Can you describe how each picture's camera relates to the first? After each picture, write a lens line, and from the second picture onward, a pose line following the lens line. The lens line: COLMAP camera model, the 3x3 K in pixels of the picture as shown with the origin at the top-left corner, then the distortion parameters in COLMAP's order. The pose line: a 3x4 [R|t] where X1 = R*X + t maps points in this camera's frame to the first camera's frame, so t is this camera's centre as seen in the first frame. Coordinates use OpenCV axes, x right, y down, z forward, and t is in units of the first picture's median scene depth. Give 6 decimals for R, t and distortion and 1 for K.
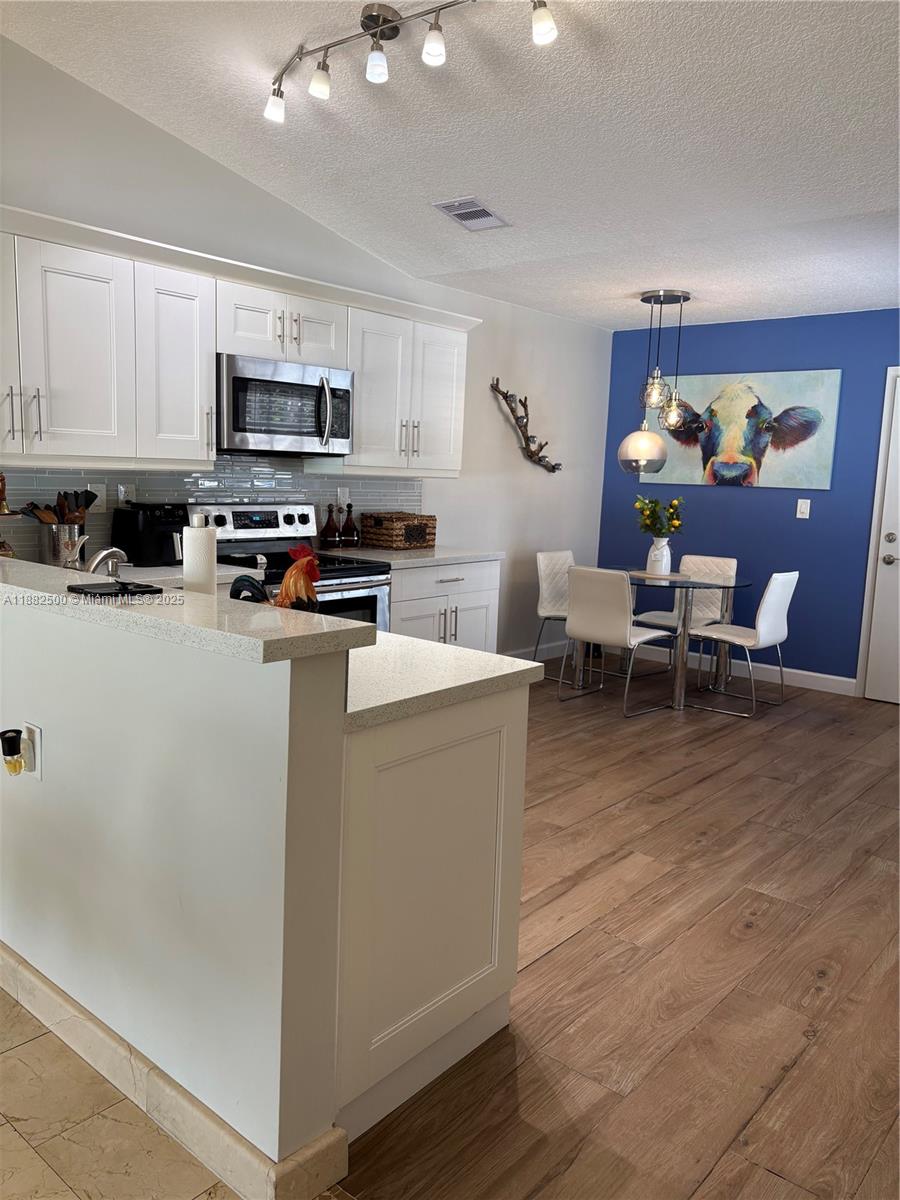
lens RADIAL K [[912.0, 0, 450.2], [0, 912.0, 593.1], [0, 0, 1]] dist [0.042946, -0.047859]
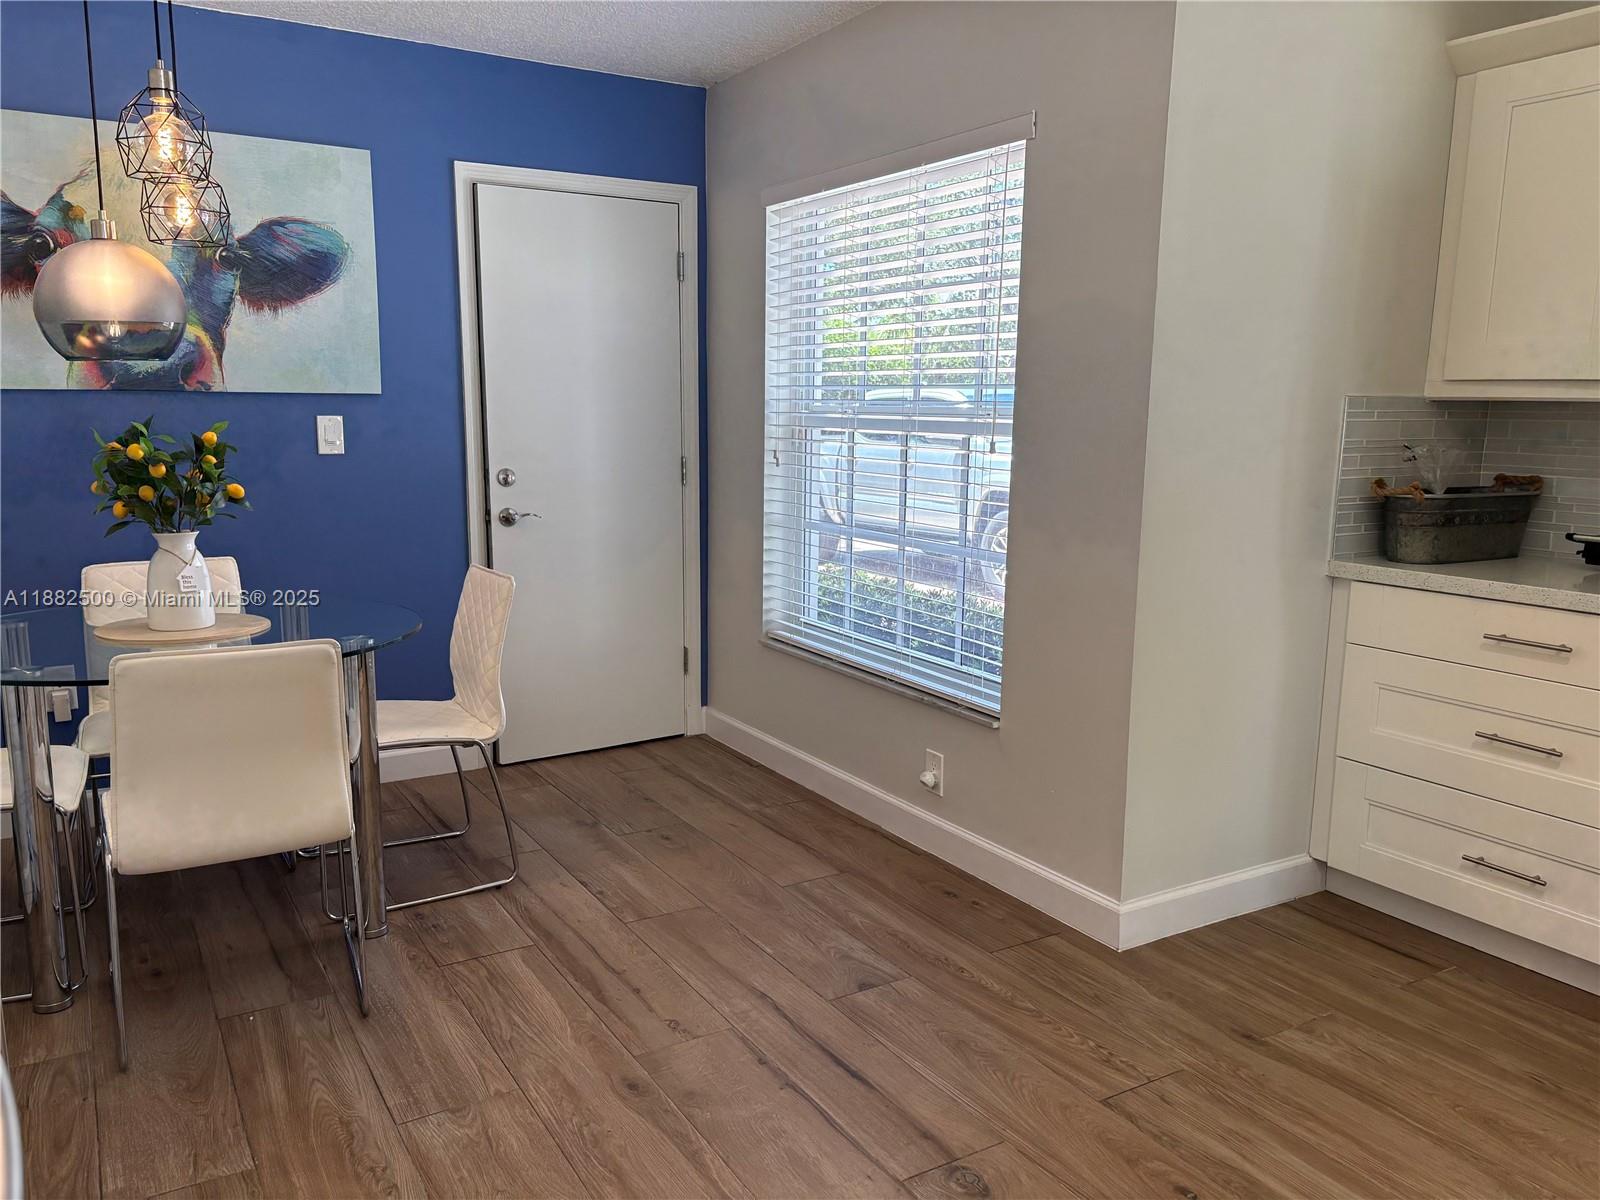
lens RADIAL K [[1216.0, 0, 803.7], [0, 1216.0, 604.4], [0, 0, 1]] dist [0.042946, -0.047859]
pose [[0.325778, -0.190268, 0.926103, -0.192087], [0.128261, 0.979379, 0.156094, -0.089604], [-0.936706, 0.067931, 0.343464, 0.671375]]
